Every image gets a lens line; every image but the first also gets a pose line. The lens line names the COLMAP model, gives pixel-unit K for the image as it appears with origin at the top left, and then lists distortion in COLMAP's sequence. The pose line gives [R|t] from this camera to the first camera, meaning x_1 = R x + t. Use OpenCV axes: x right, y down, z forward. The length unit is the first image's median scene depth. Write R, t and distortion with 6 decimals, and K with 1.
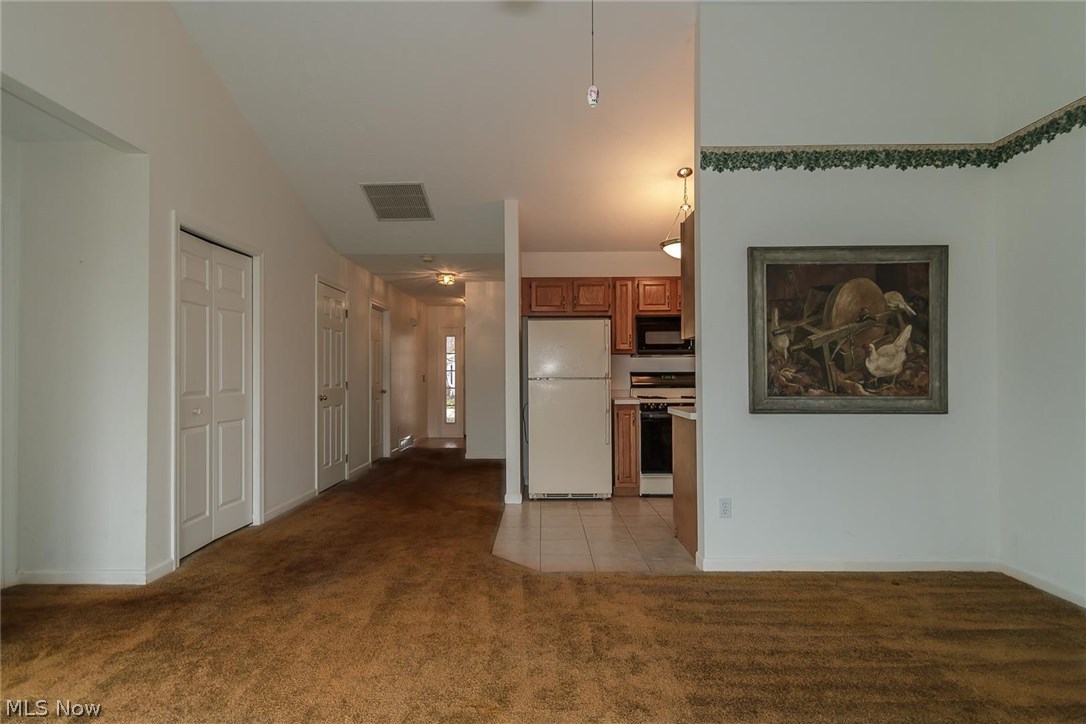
lens RADIAL K [[536.3, 0, 543.0], [0, 536.3, 362.0], [0, 0, 1]] dist [0.004296, -0.000236]
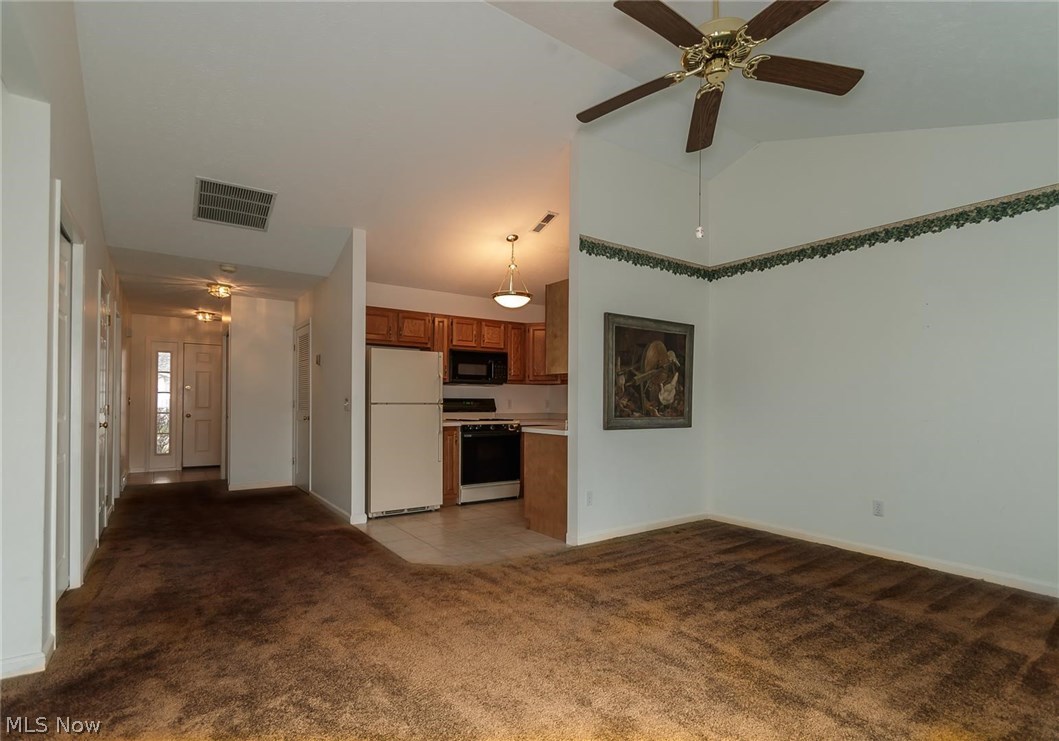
lens RADIAL K [[514.2, 0, 527.2], [0, 514.2, 393.3], [0, 0, 1]] dist [0.000042, -0.000006]
pose [[0.812586, 0.019348, 0.582521, -0.572451], [-0.026108, 0.999654, 0.003216, 0.000300], [-0.582257, -0.017822, 0.812810, 0.014155]]
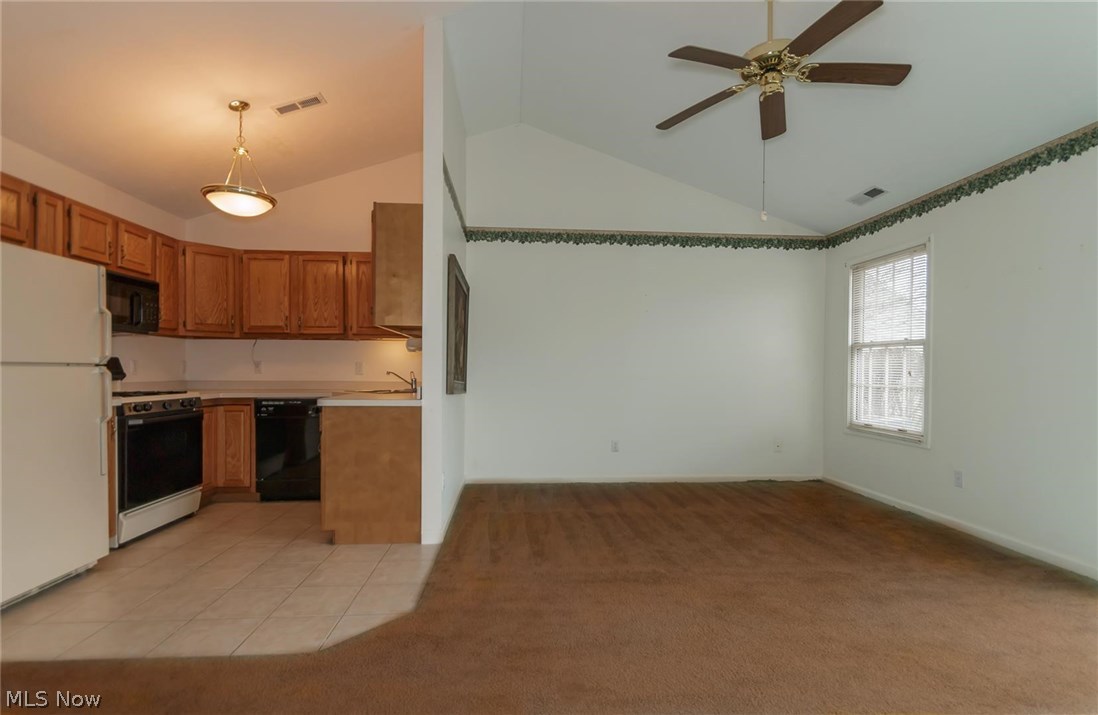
lens RADIAL K [[511.2, 0, 548.4], [0, 511.2, 370.6], [0, 0, 1]] dist [0.001506, 0.000106]
pose [[-0.075233, 0.003682, 0.997159, -0.757520], [-0.032861, 0.999441, -0.006170, 0.037523], [-0.996624, -0.033232, -0.075070, 0.864656]]
